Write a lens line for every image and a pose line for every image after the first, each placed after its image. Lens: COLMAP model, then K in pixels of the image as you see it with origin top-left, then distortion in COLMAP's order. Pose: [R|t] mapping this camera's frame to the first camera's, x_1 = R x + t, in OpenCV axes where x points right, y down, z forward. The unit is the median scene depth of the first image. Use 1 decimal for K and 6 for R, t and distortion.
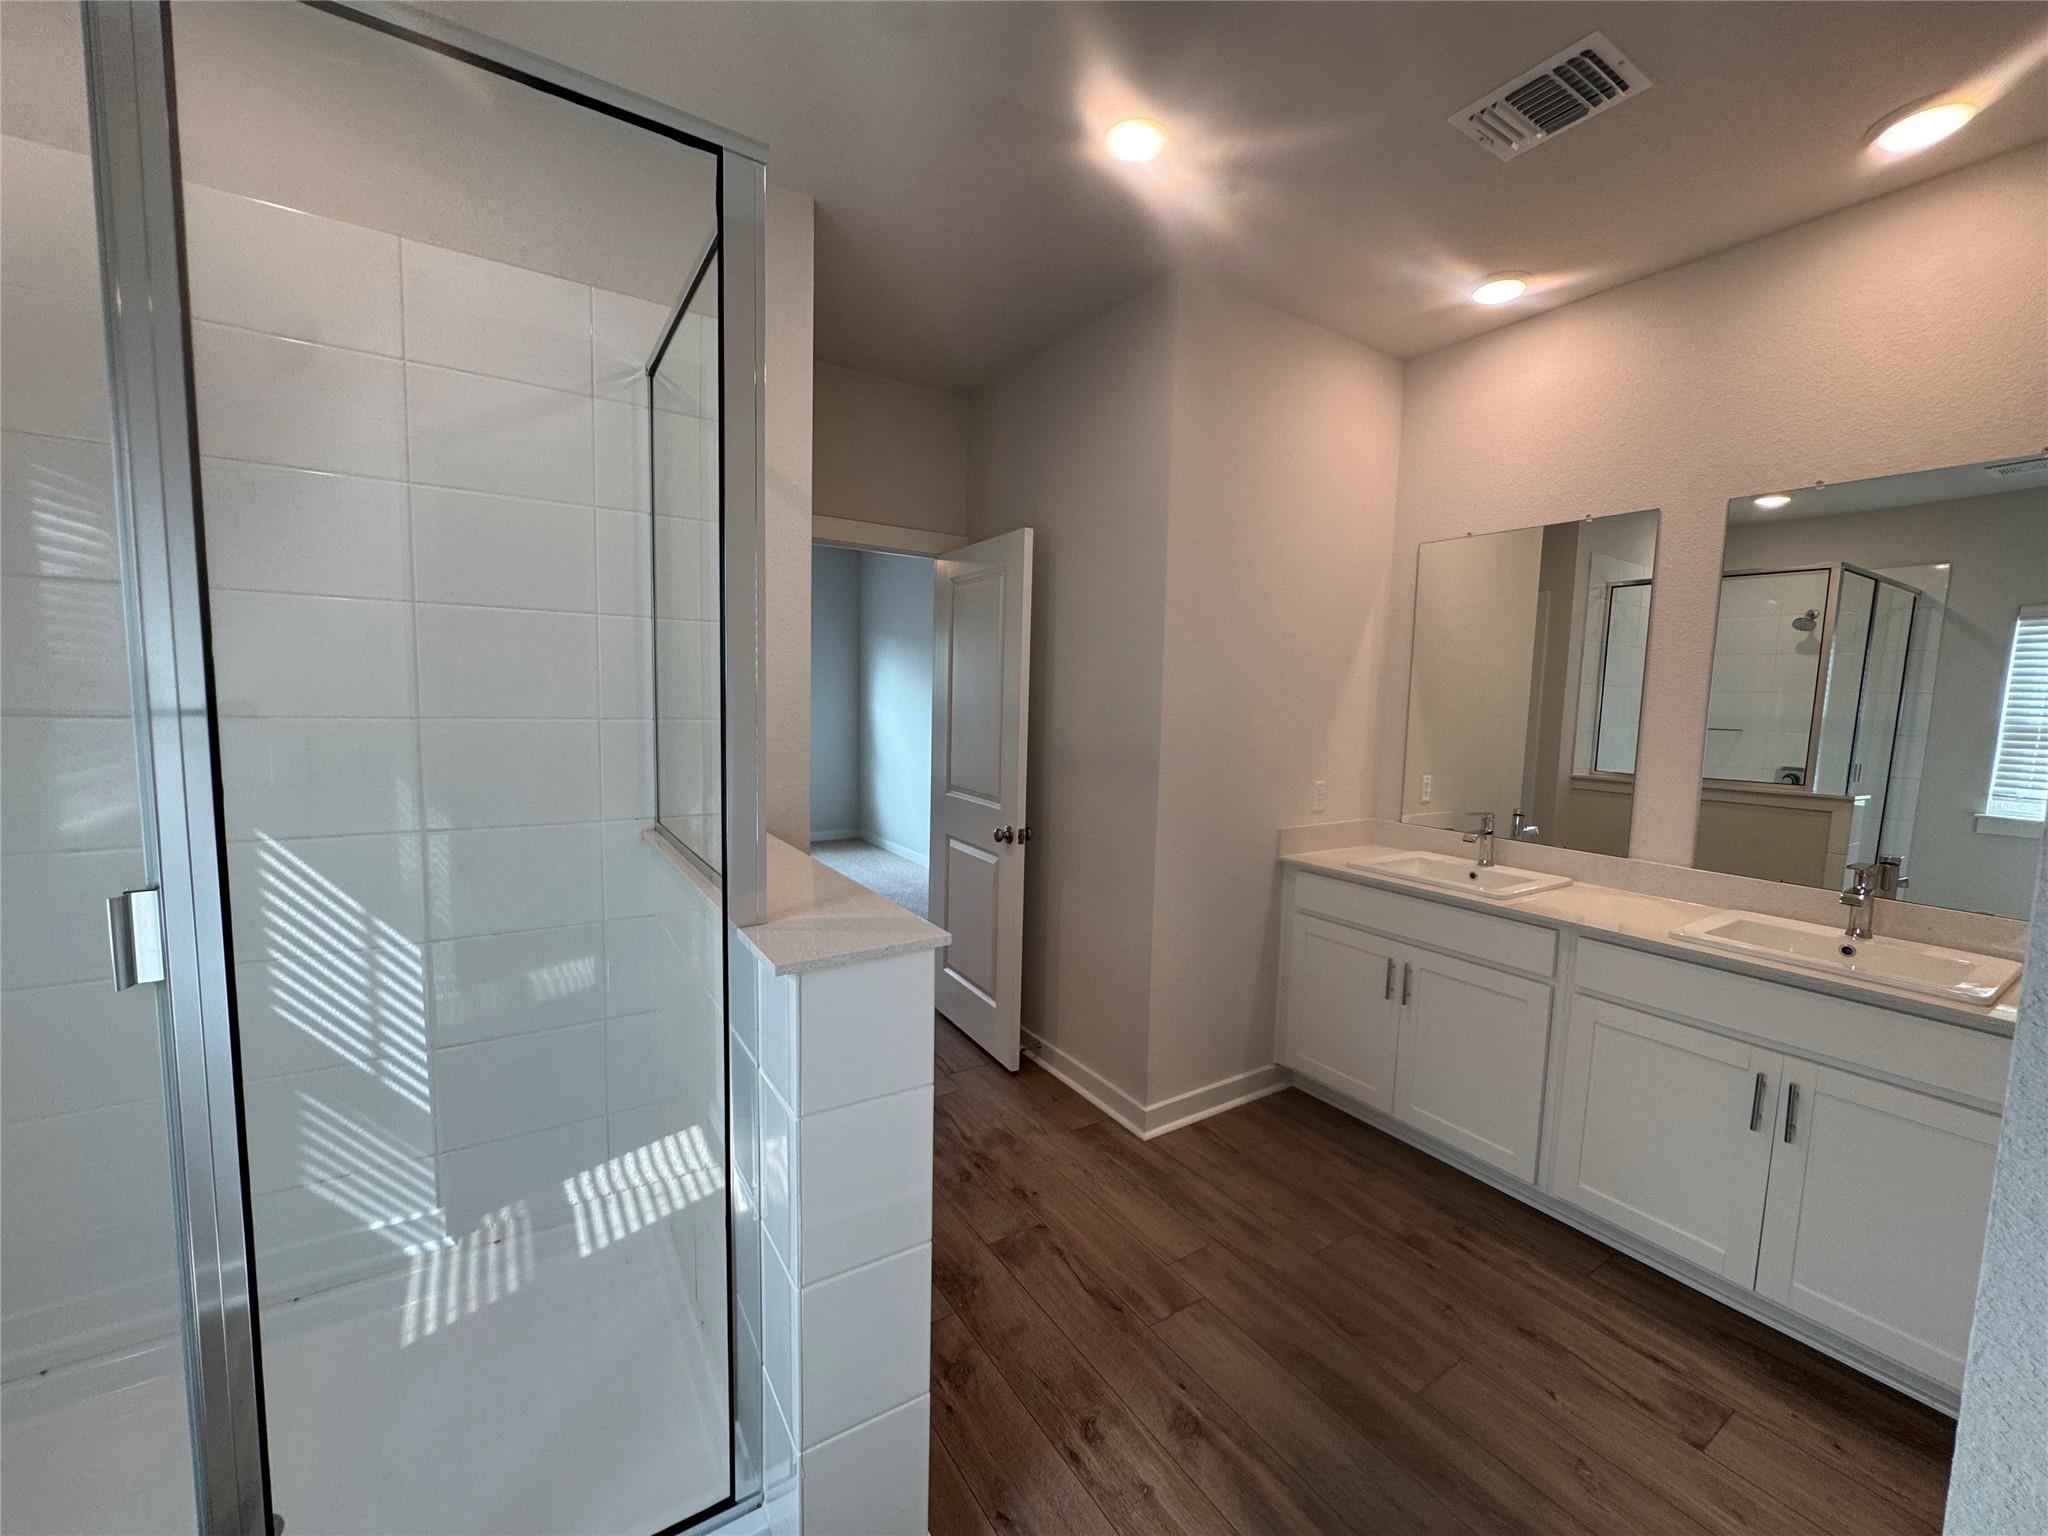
lens RADIAL K [[825.0, 0, 1020.6], [0, 825.0, 775.6], [0, 0, 1]] dist [0.001791, 0.000015]
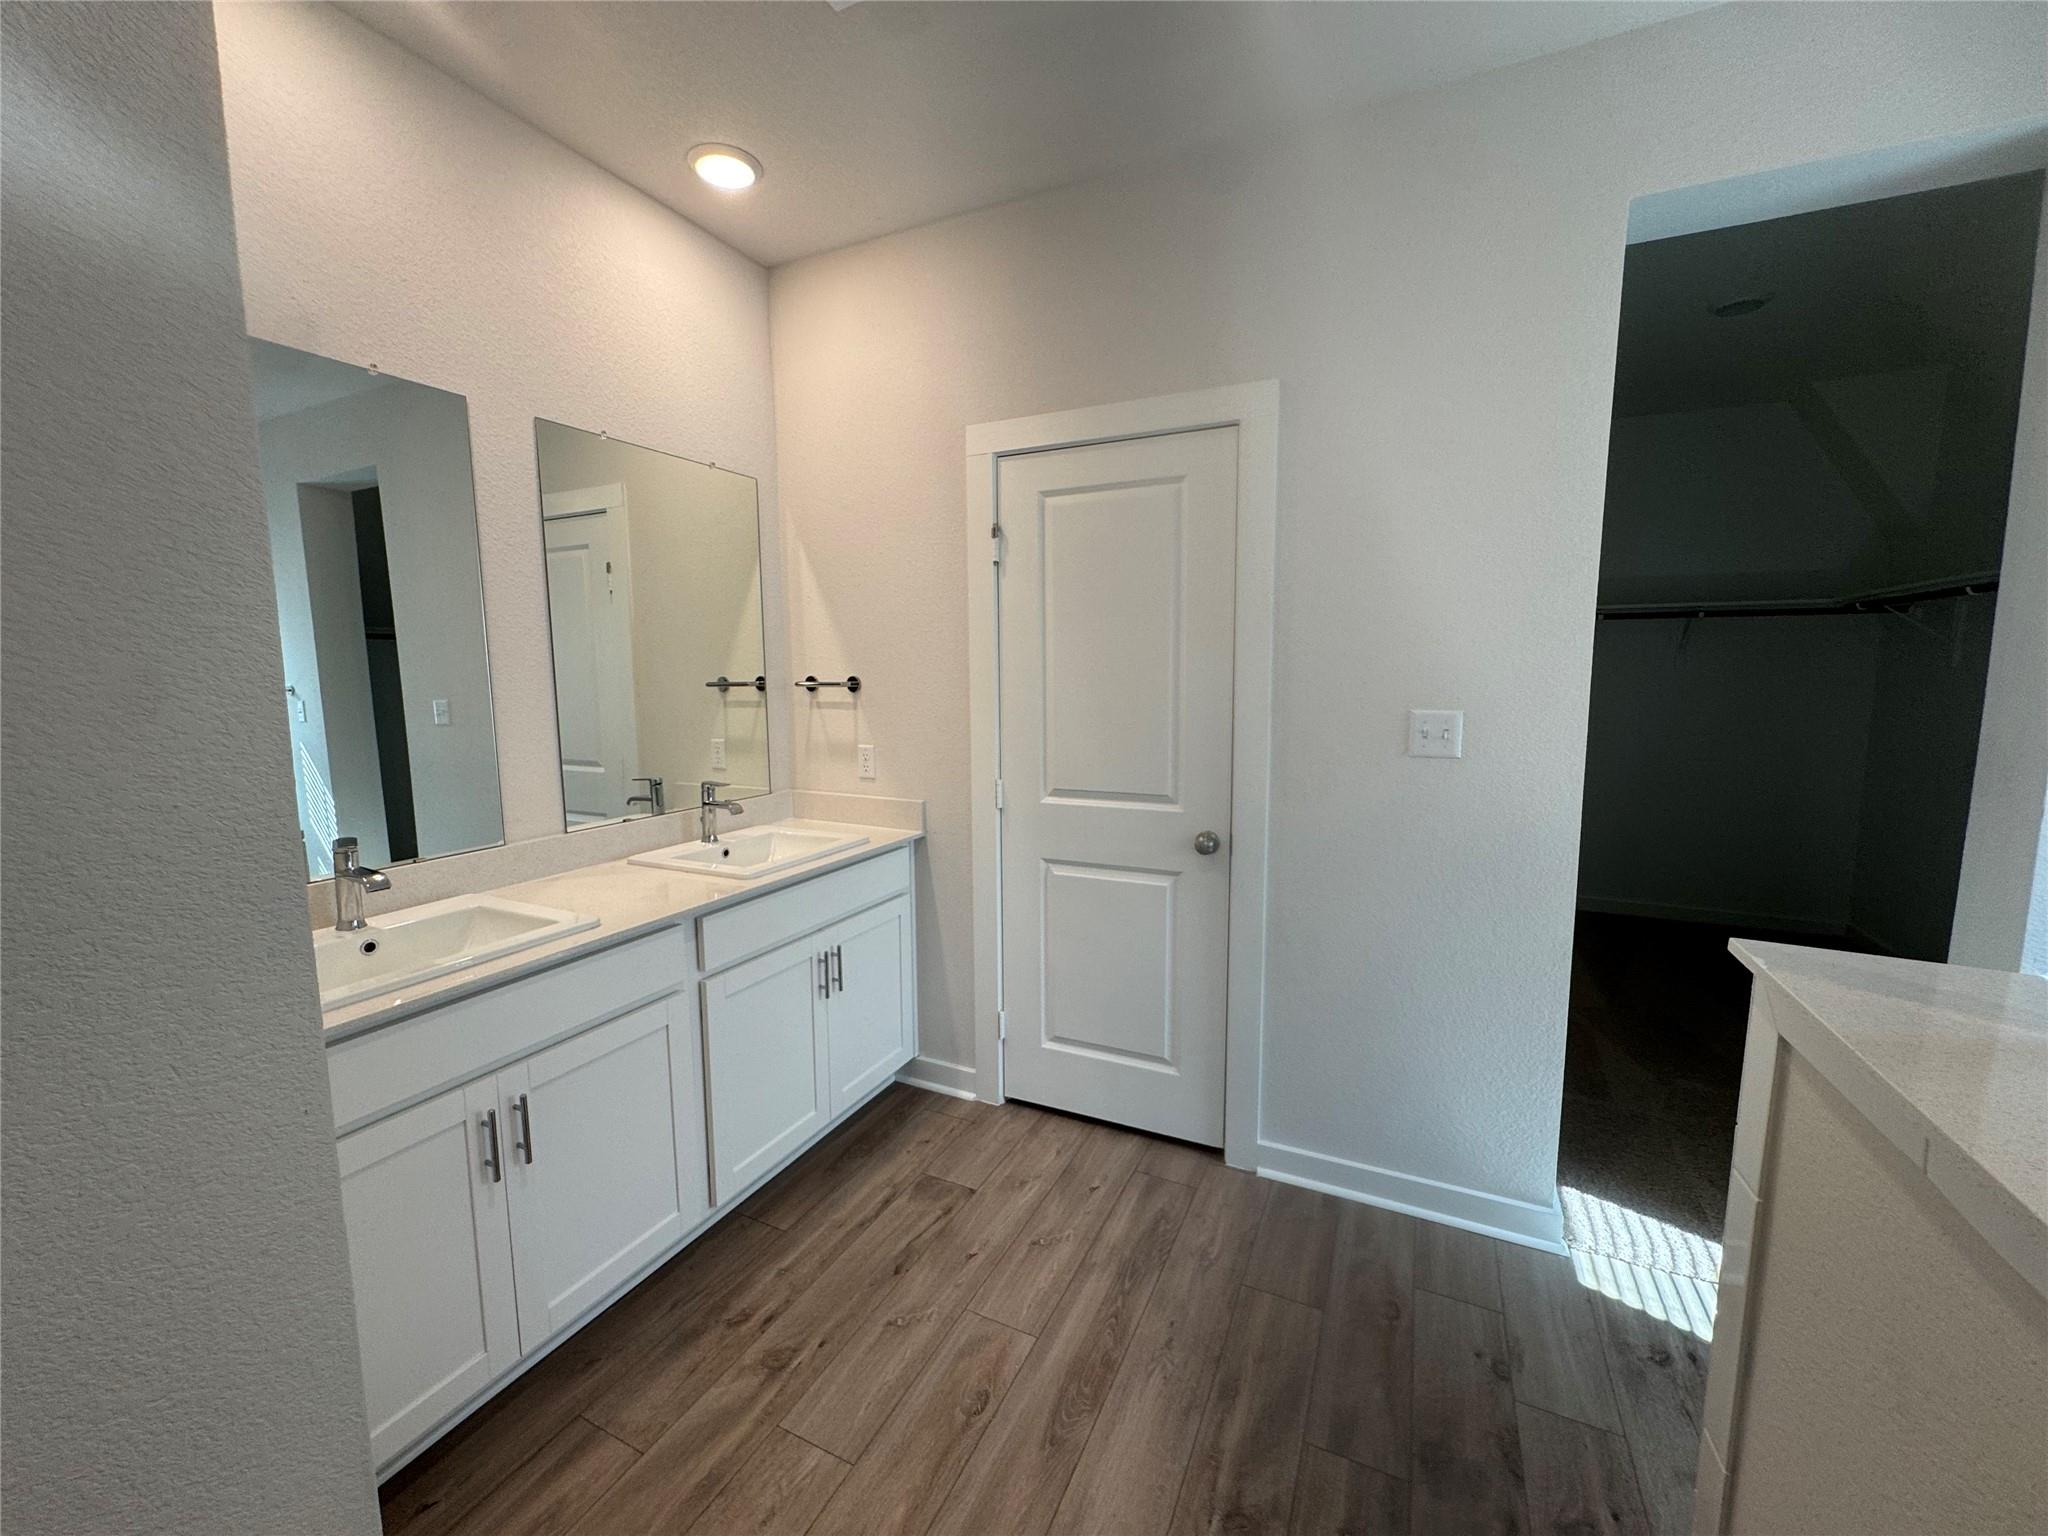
lens RADIAL K [[825.0, 0, 1034.7], [0, 825.0, 751.1], [0, 0, 1]] dist [0.001791, 0.000015]
pose [[-0.524675, -0.117706, 0.843126, -0.254390], [0.074462, 0.980254, 0.183188, -0.124843], [-0.848040, 0.158895, -0.505550, 1.245933]]
